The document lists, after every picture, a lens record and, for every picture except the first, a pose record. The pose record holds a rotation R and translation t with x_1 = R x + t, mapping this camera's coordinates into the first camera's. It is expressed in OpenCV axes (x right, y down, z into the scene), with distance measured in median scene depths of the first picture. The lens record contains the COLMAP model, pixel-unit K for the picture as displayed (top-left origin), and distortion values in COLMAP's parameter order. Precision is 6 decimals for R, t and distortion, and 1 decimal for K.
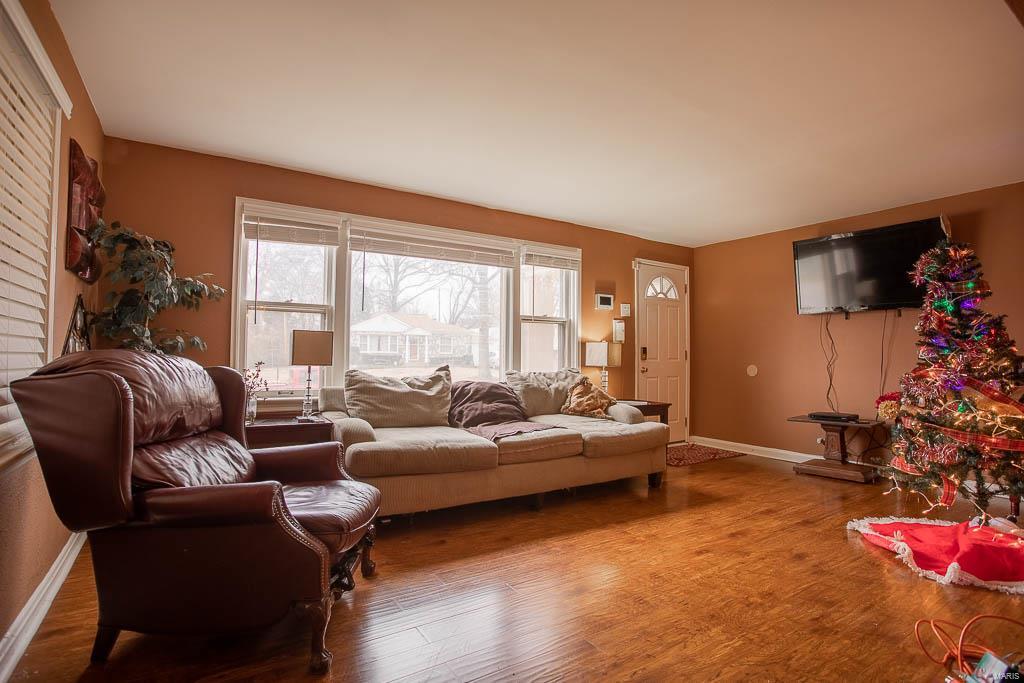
lens RADIAL K [[496.0, 0, 504.1], [0, 496.0, 342.4], [0, 0, 1]] dist [-0.068734, 0.033615]
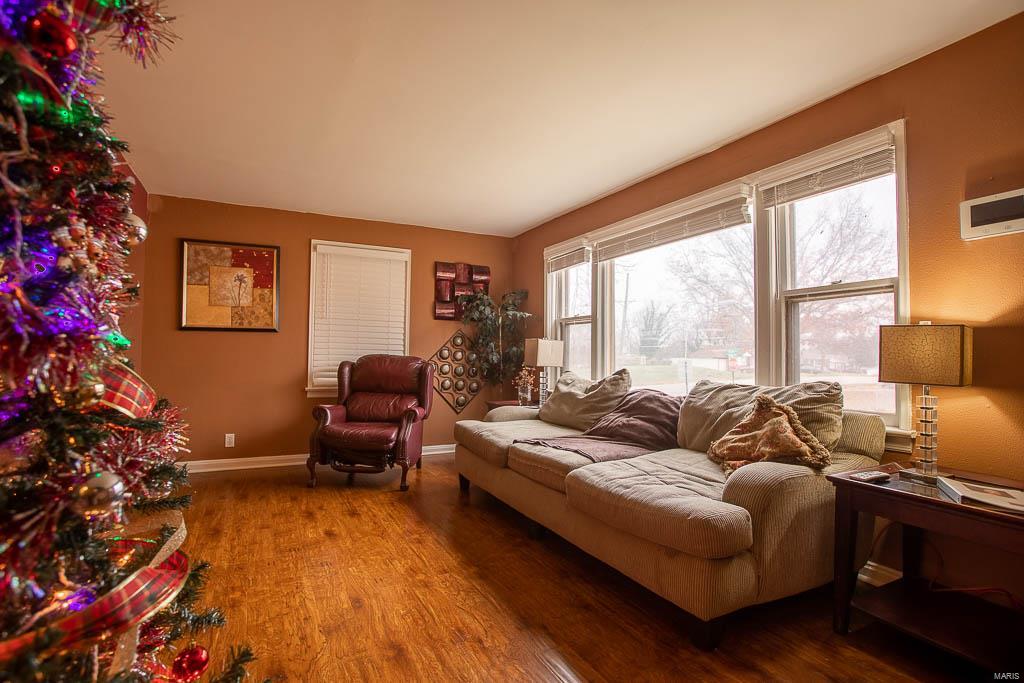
lens RADIAL K [[496.0, 0, 504.1], [0, 496.0, 342.4], [0, 0, 1]] dist [-0.068734, 0.033615]
pose [[-0.090106, -0.040327, -0.995115, 1.074974], [0.013828, 0.999033, -0.041738, 0.045225], [0.995836, -0.017521, -0.089461, 1.196897]]
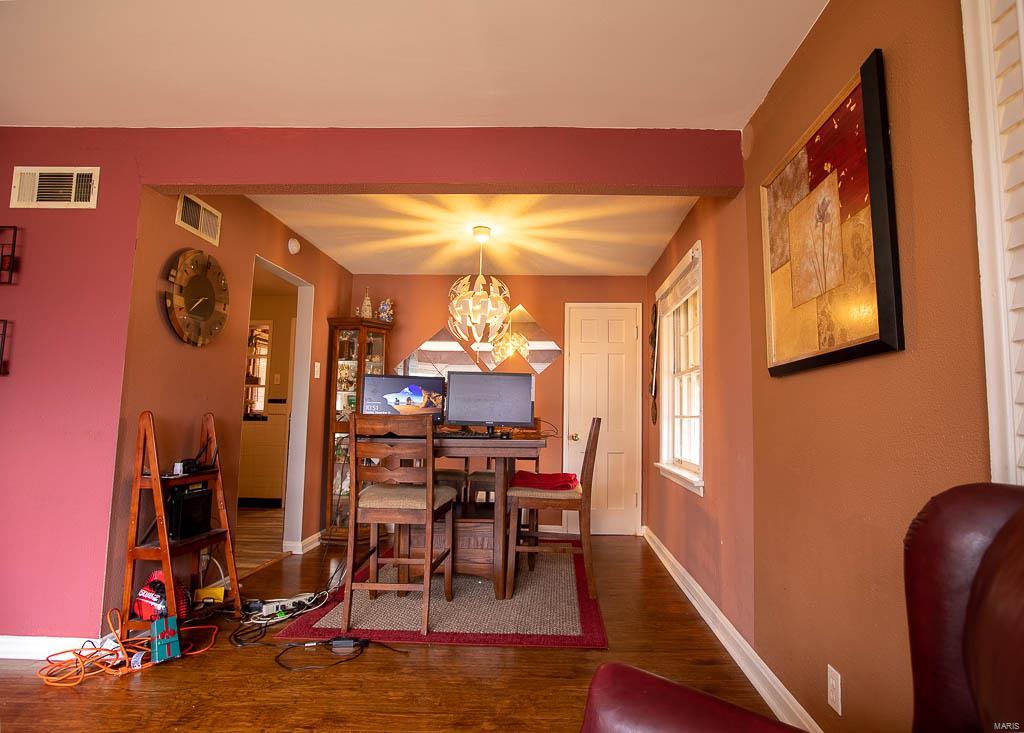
lens RADIAL K [[563.4, 0, 512.0], [0, 563.4, 366.5], [0, 0, 1]] dist [0.001287, 0.000216]
pose [[-0.834487, 0.029766, 0.550223, -0.405751], [-0.038321, 0.992987, -0.111838, 0.019829], [-0.549694, -0.114413, -0.827494, 0.920809]]
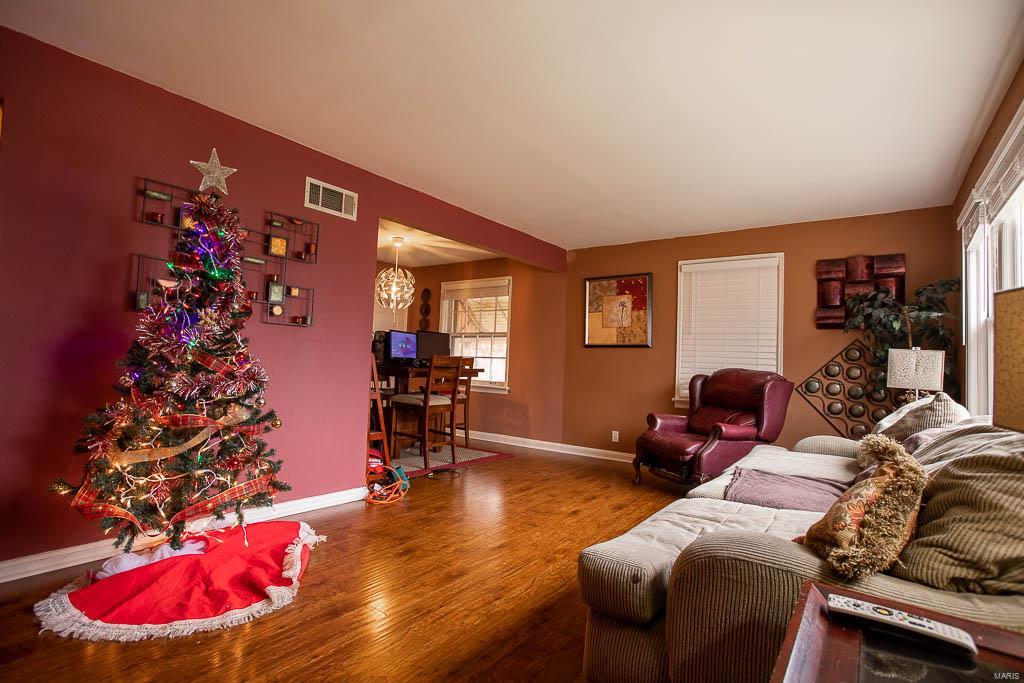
lens RADIAL K [[496.0, 0, 504.1], [0, 496.0, 342.4], [0, 0, 1]] dist [-0.068734, 0.033615]
pose [[-0.932839, -0.058874, -0.355451, 0.723178], [-0.036982, 0.996994, -0.068079, 0.060514], [0.358391, -0.050362, -0.932212, 1.823538]]
